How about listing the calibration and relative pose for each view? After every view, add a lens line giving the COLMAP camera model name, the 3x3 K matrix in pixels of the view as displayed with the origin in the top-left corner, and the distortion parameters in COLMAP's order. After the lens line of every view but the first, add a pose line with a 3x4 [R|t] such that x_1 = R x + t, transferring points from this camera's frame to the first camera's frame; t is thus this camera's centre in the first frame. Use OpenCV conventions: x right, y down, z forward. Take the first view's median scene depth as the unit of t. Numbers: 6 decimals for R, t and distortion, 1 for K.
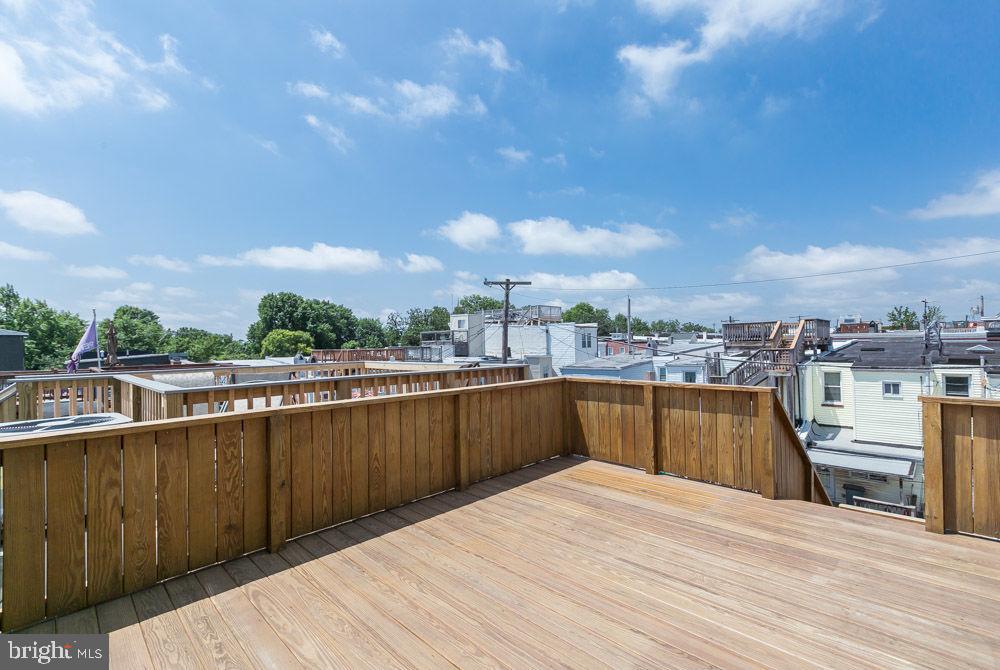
lens RADIAL K [[447.0, 0, 502.3], [0, 447.0, 338.4], [0, 0, 1]] dist [0.001020, -0.001131]
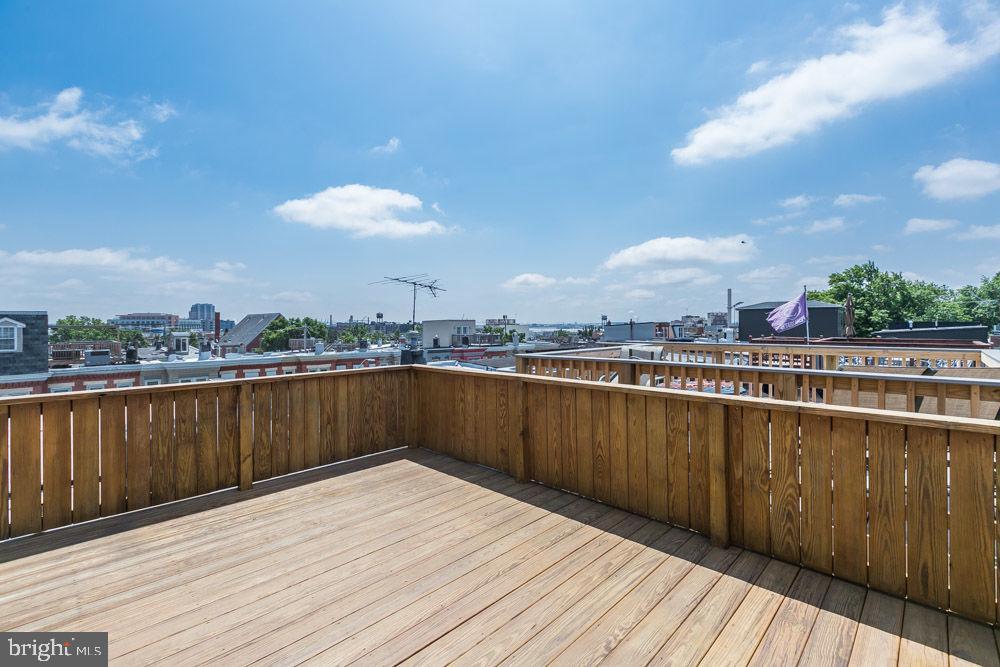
lens RADIAL K [[447.0, 0, 502.1], [0, 447.0, 325.1], [0, 0, 1]] dist [0.001020, -0.001131]
pose [[0.002034, 0.022272, -0.999750, 0.663061], [0.018987, 0.999571, 0.022306, -0.018786], [0.999818, -0.019028, 0.001611, 0.771525]]
